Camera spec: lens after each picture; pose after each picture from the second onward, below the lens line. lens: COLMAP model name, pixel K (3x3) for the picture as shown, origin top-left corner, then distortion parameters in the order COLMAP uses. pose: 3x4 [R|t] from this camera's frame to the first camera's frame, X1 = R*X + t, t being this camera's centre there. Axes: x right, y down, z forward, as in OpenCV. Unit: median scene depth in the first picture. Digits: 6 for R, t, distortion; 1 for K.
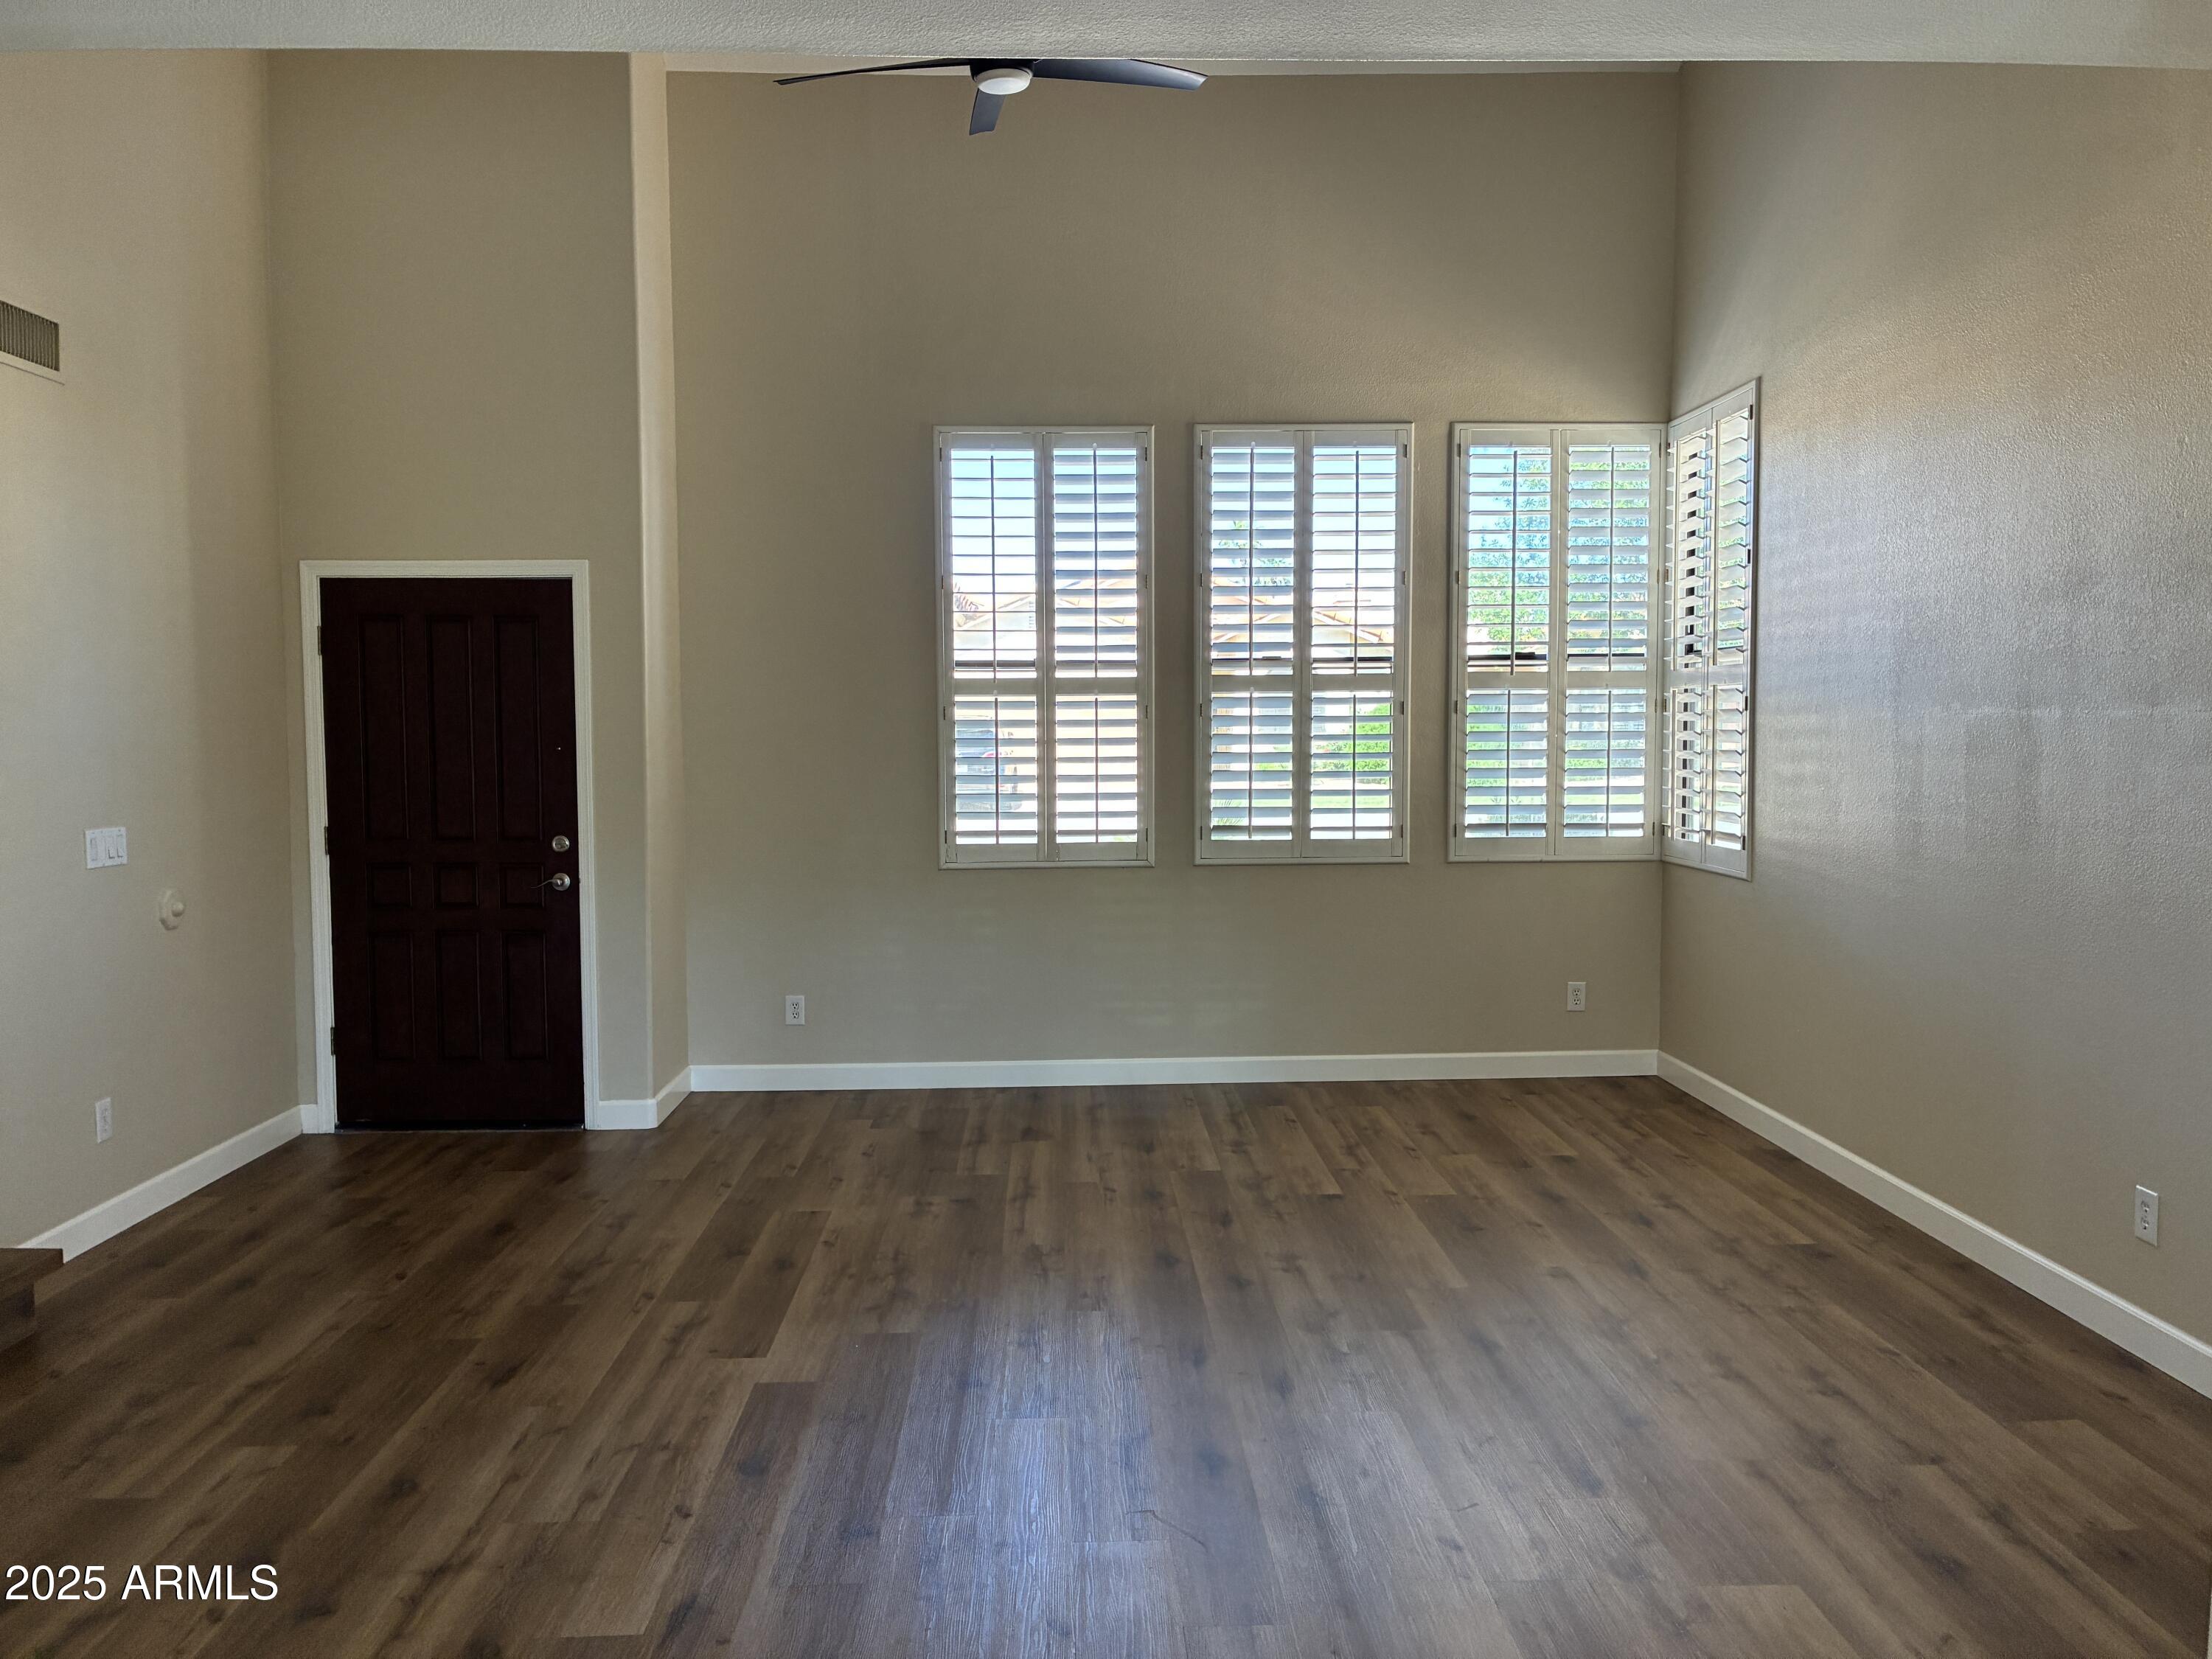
lens RADIAL K [[1678.5, 0, 1105.3], [0, 1678.5, 828.2], [0, 0, 1]] dist [0.026266, -0.019086]
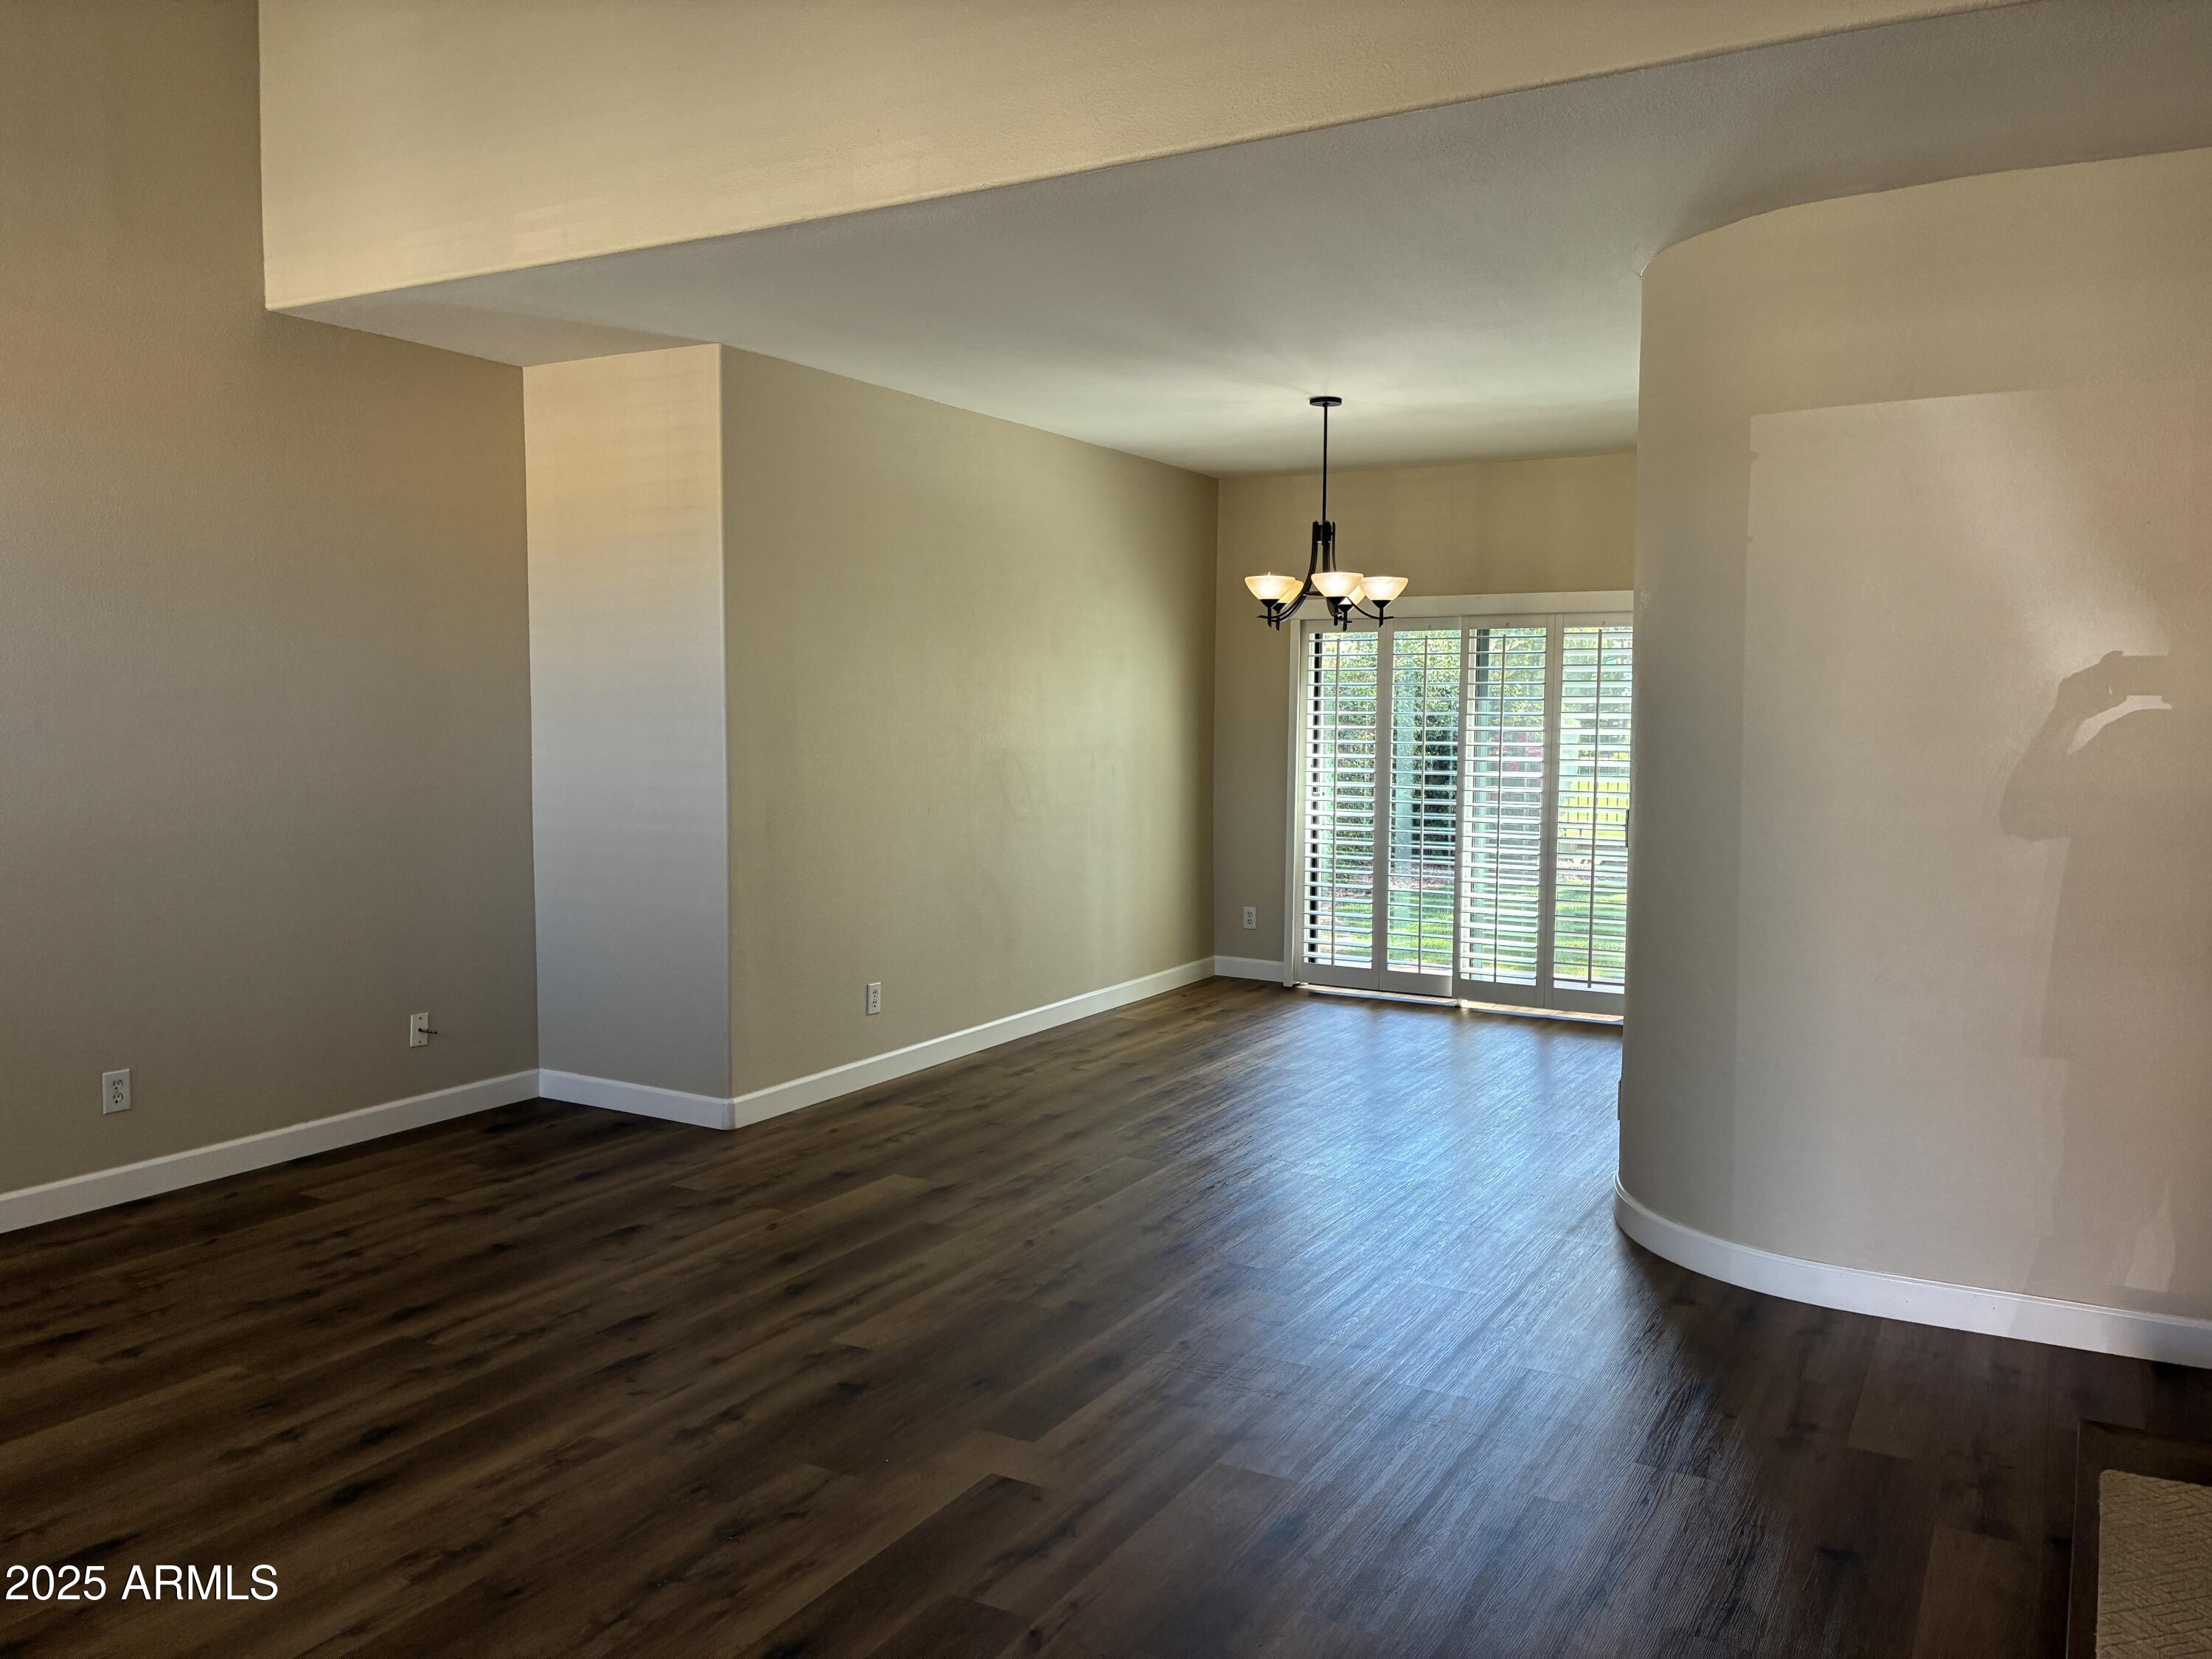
lens RADIAL K [[1678.5, 0, 1104.2], [0, 1678.5, 830.1], [0, 0, 1]] dist [0.026266, -0.019086]
pose [[-0.854088, -0.031919, 0.519149, -0.612904], [0.035203, 0.992279, 0.118923, -0.085235], [-0.518937, 0.119846, -0.846370, 1.500804]]
